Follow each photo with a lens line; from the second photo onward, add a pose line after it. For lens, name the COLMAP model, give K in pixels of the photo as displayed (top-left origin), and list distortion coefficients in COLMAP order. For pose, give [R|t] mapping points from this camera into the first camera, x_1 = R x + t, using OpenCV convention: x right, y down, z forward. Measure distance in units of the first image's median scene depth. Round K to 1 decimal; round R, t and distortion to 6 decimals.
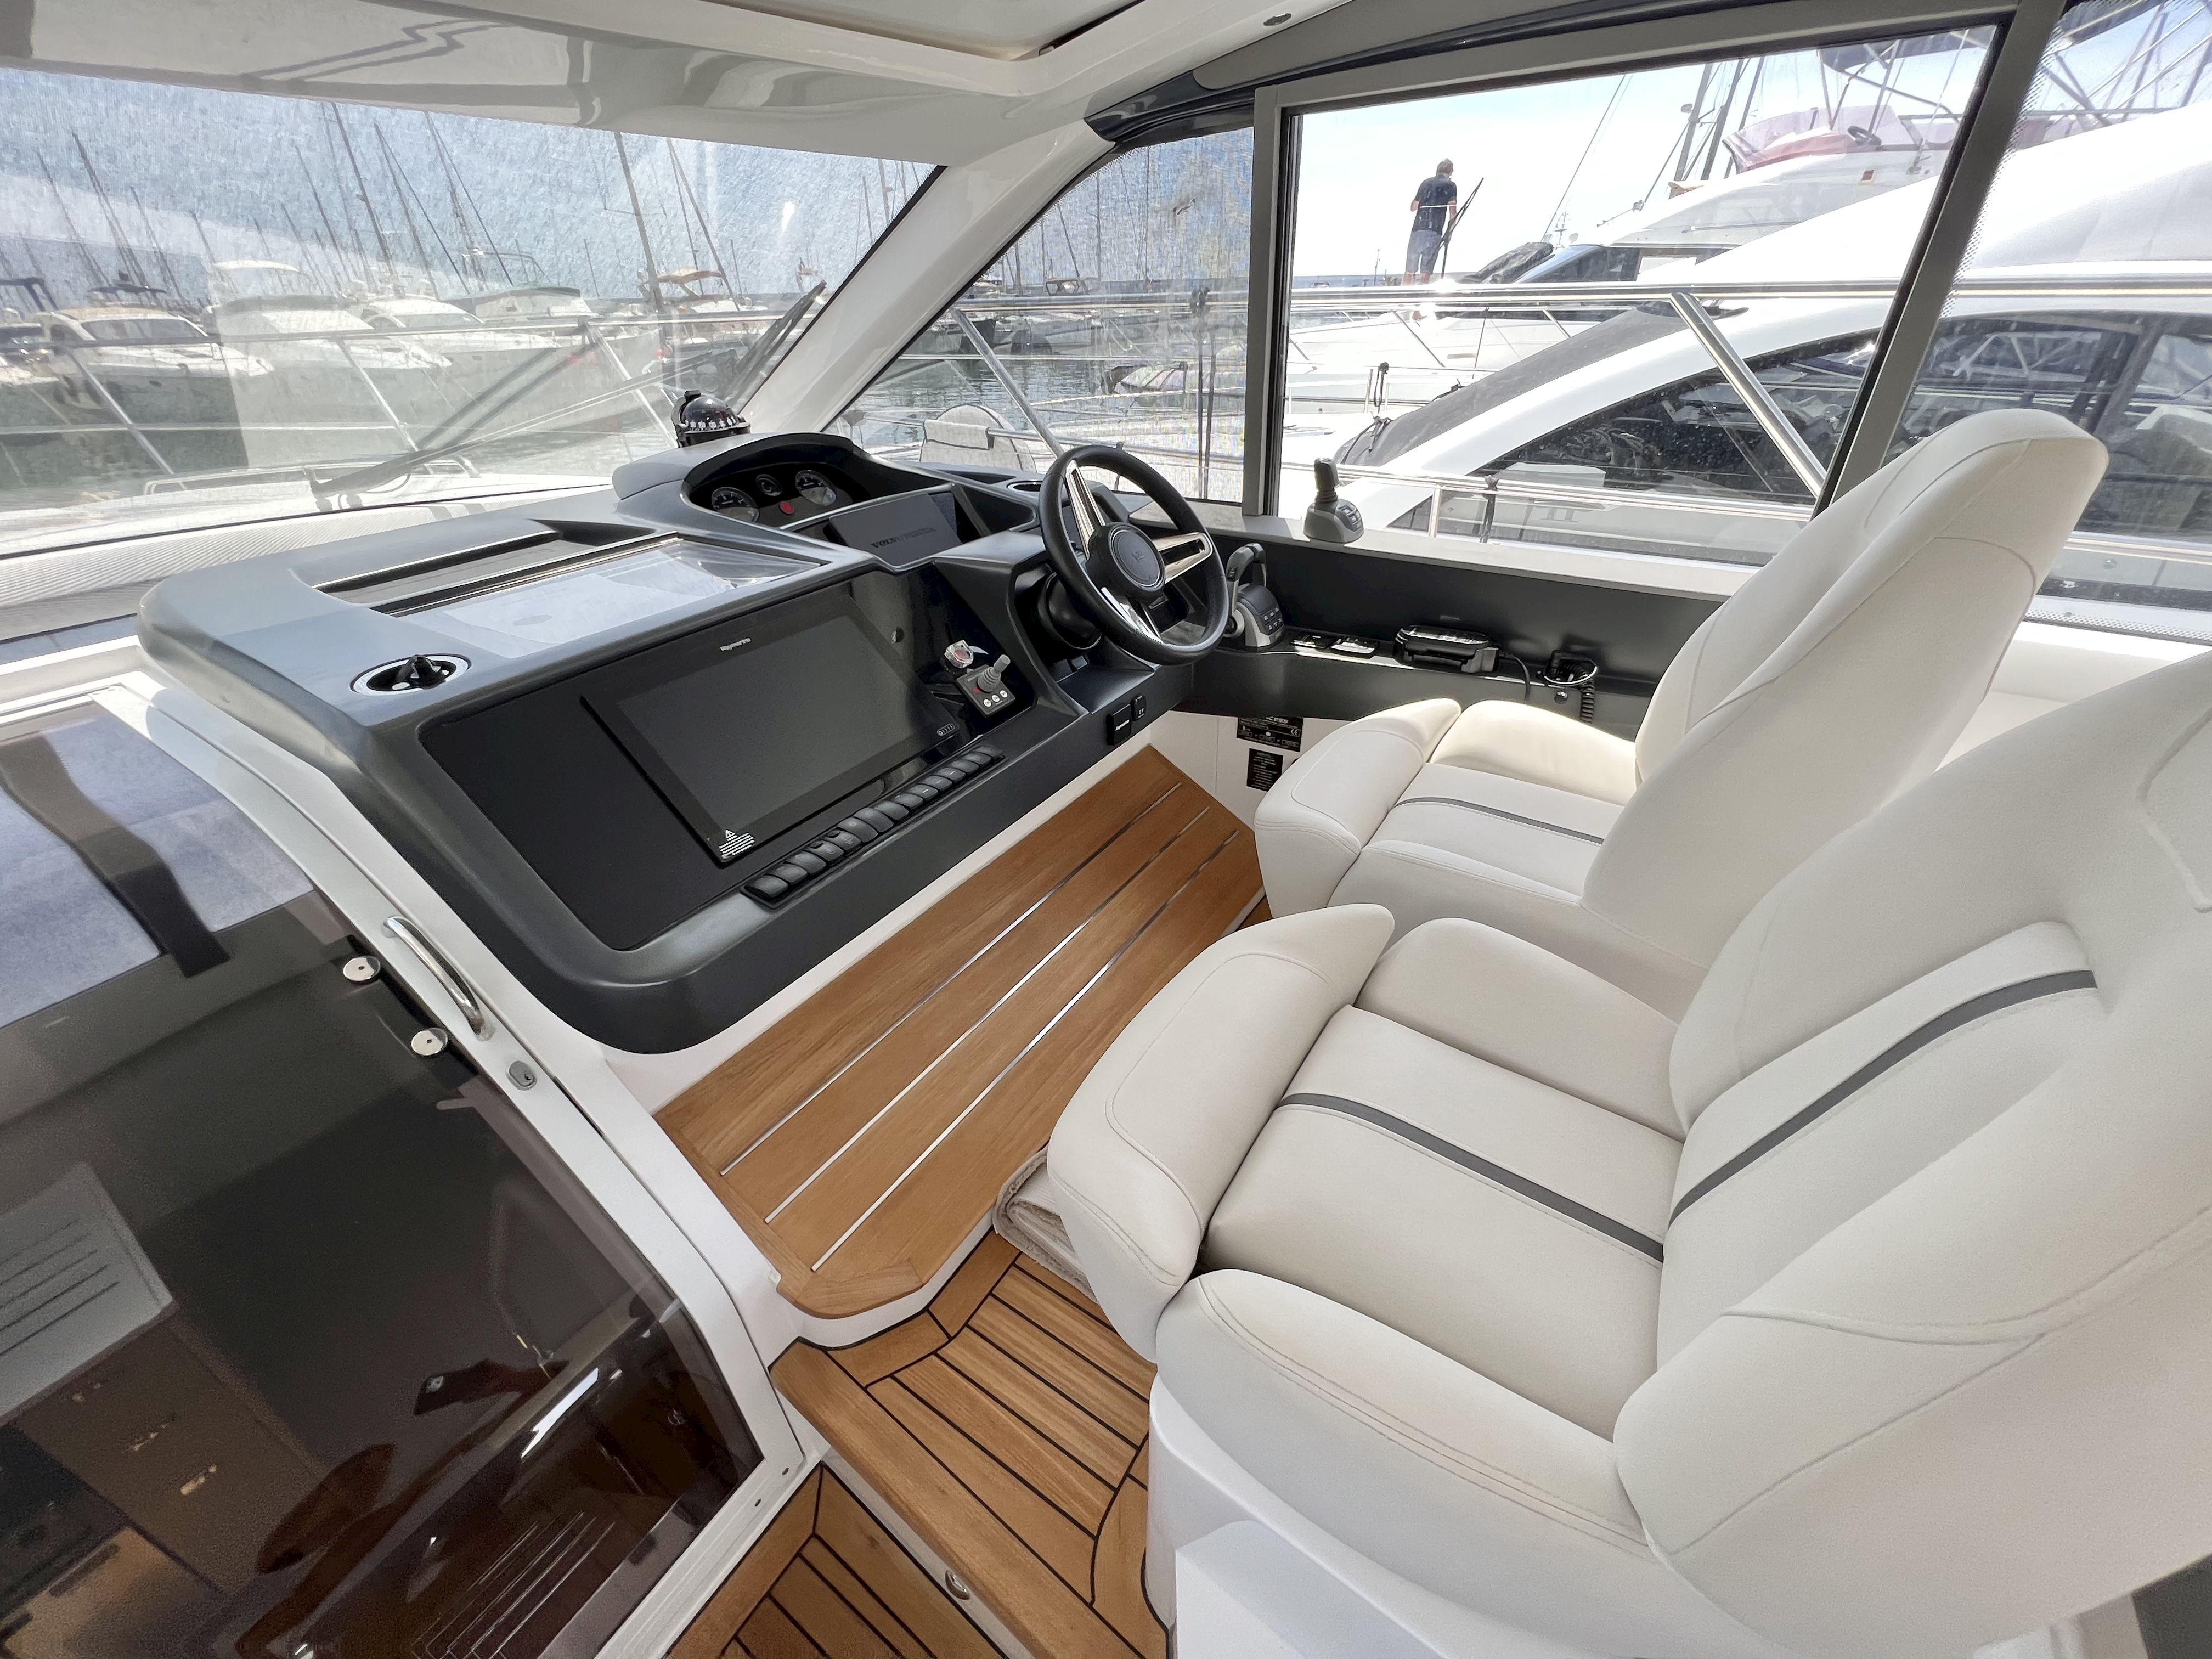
lens RADIAL K [[885.0, 0, 1111.0], [0, 885.0, 826.4], [0, 0, 1]] dist [-0.000285, 0.000217]
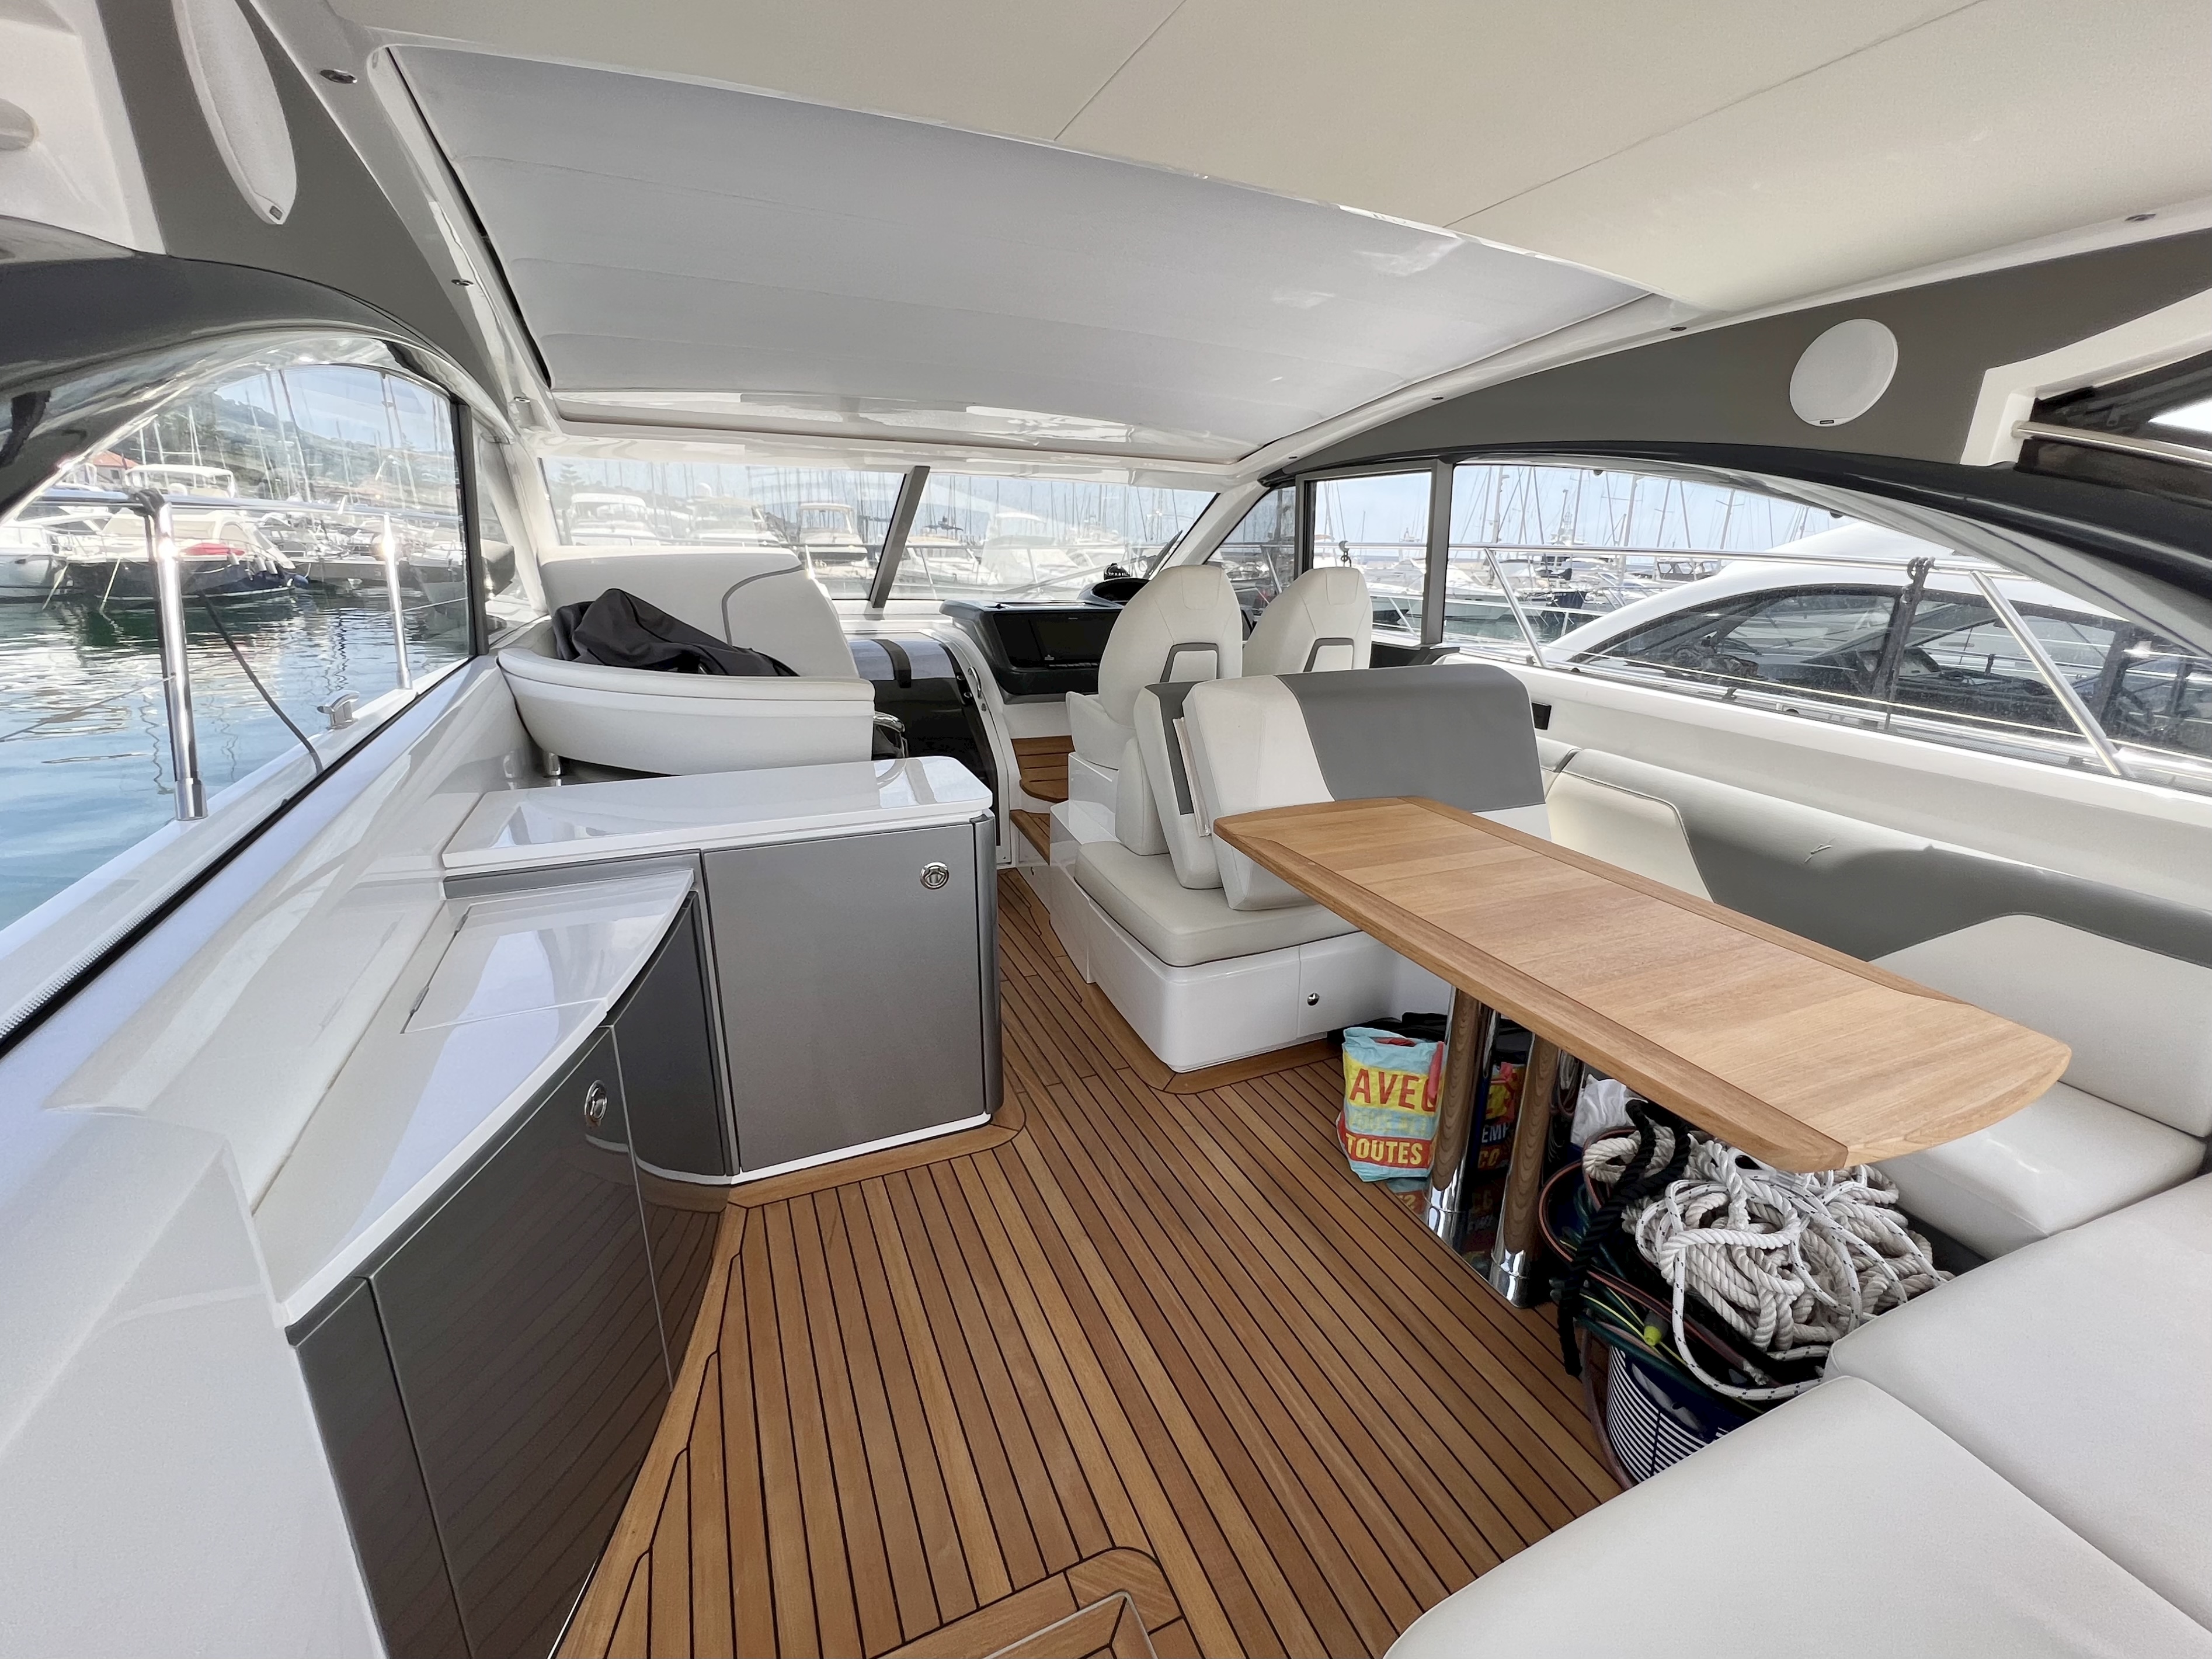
lens RADIAL K [[885.0, 0, 1111.0], [0, 885.0, 826.4], [0, 0, 1]] dist [-0.000285, 0.000217]
pose [[0.831657, 0.217515, -0.510915, 1.286185], [-0.335778, 0.929804, -0.150722, 0.802737], [0.442267, 0.296903, 0.846315, -1.266574]]
